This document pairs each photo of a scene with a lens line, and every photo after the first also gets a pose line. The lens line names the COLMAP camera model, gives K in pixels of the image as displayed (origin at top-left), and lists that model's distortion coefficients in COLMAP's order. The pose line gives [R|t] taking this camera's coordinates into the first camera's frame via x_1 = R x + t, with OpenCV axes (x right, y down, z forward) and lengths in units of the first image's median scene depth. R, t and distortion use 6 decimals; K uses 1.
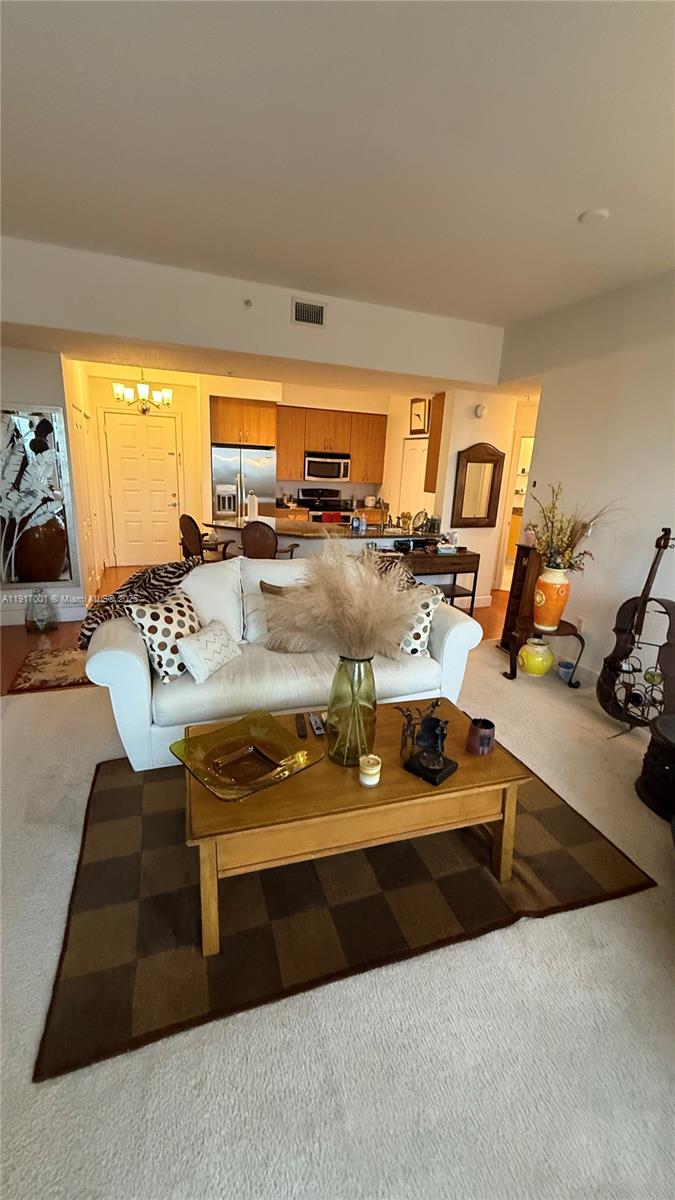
lens RADIAL K [[478.5, 0, 339.3], [0, 478.5, 595.0], [0, 0, 1]] dist [0.000132, -0.000138]
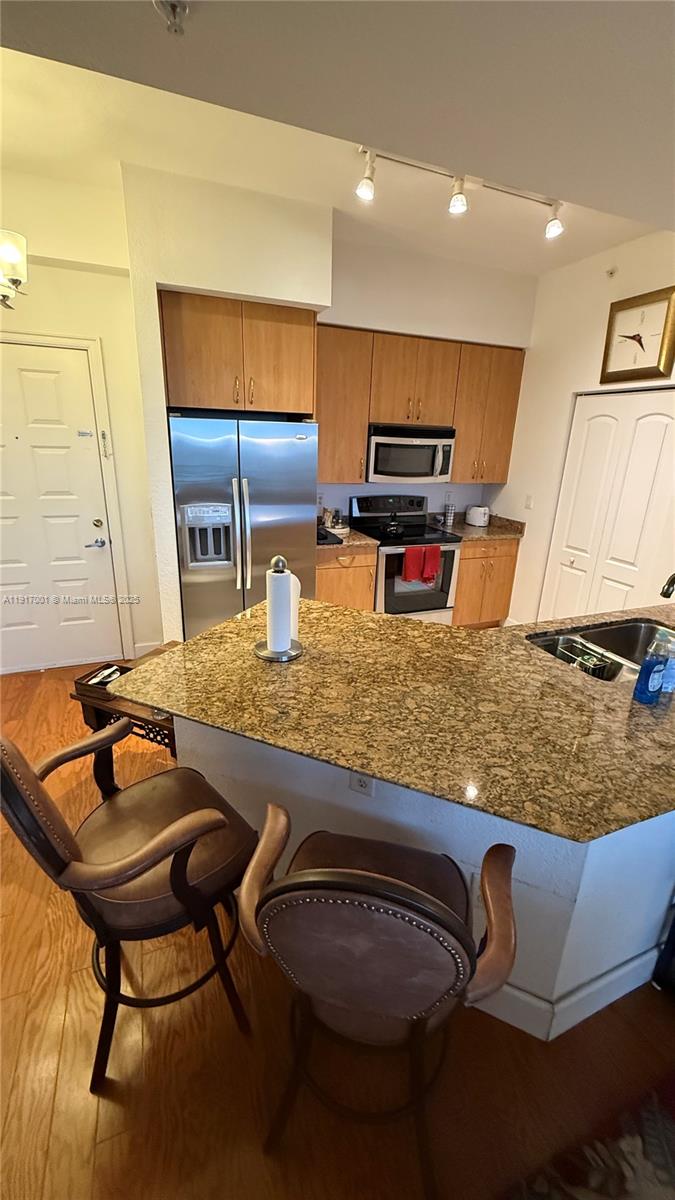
lens RADIAL K [[478.5, 0, 339.3], [0, 478.5, 595.0], [0, 0, 1]] dist [0.000132, -0.000138]
pose [[0.999889, -0.014878, -0.000413, -0.145852], [0.014880, 0.998598, 0.050791, -0.208919], [-0.000343, -0.050792, 0.998709, 0.696794]]
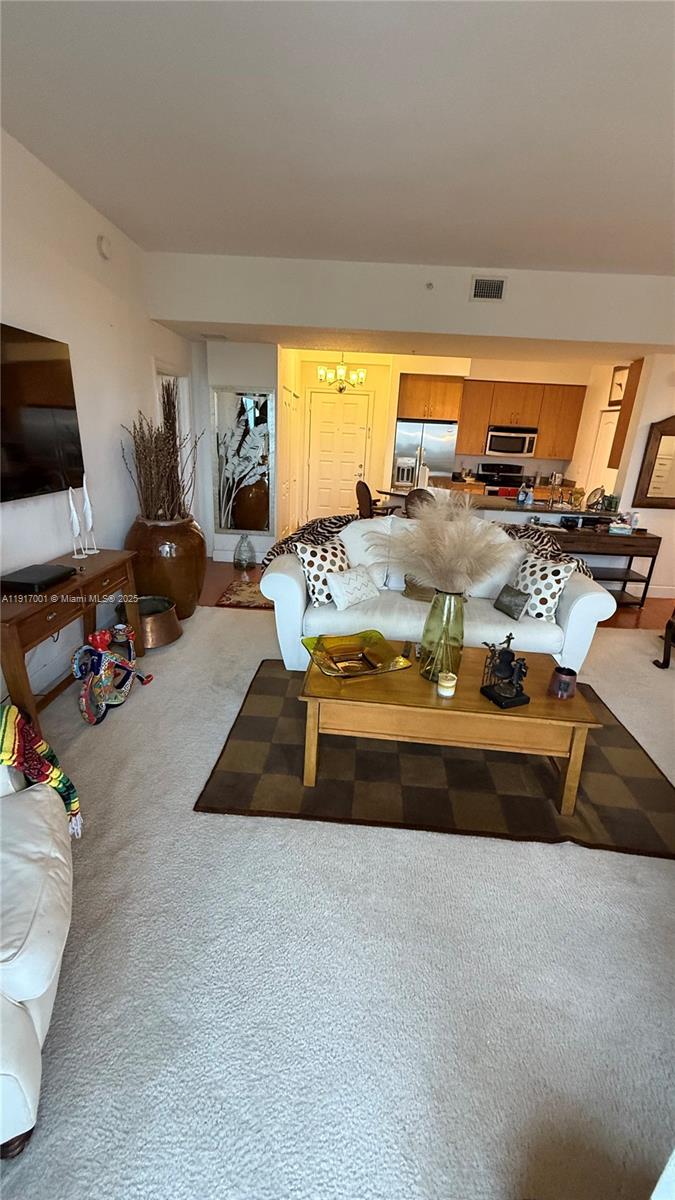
lens RADIAL K [[478.5, 0, 339.3], [0, 478.5, 595.0], [0, 0, 1]] dist [0.000132, -0.000138]
pose [[0.920375, 0.124926, -0.370544, 0.076817], [-0.109173, 0.992007, 0.063276, 0.031091], [0.375487, -0.017785, 0.926657, -0.072445]]
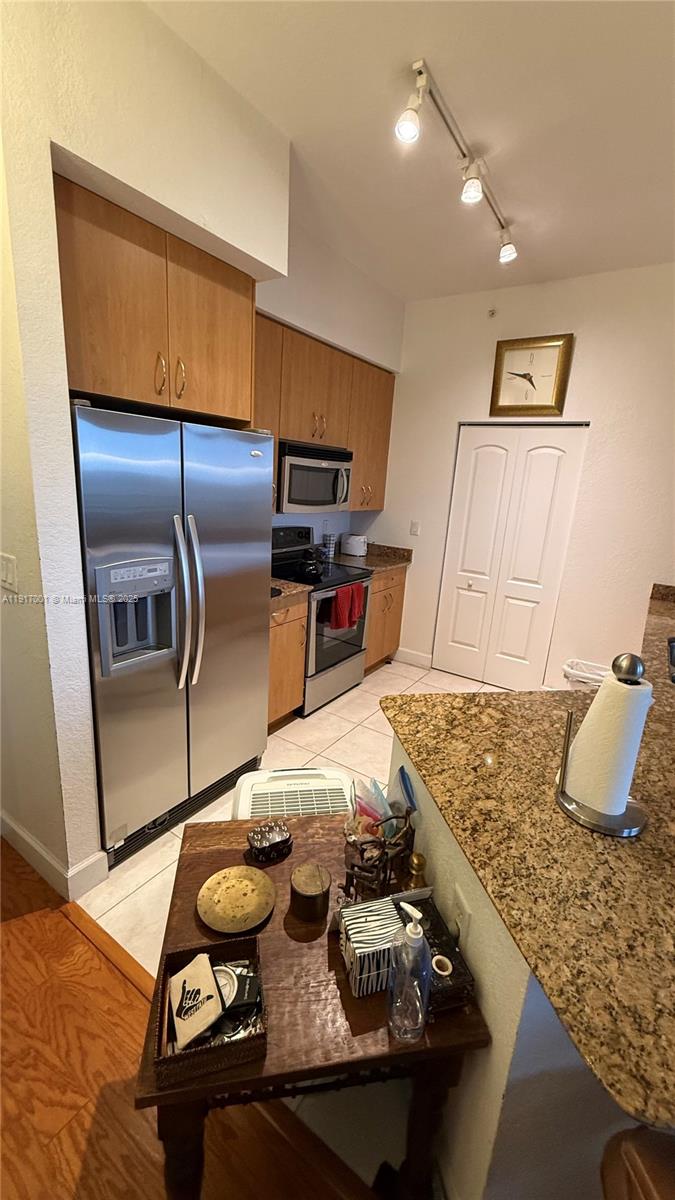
lens RADIAL K [[478.5, 0, 339.3], [0, 478.5, 595.0], [0, 0, 1]] dist [0.000132, -0.000138]
pose [[0.820237, -0.135073, 0.555847, -0.367470], [0.128587, 0.990390, 0.050918, -0.263544], [-0.557383, 0.029710, 0.829724, 0.911150]]
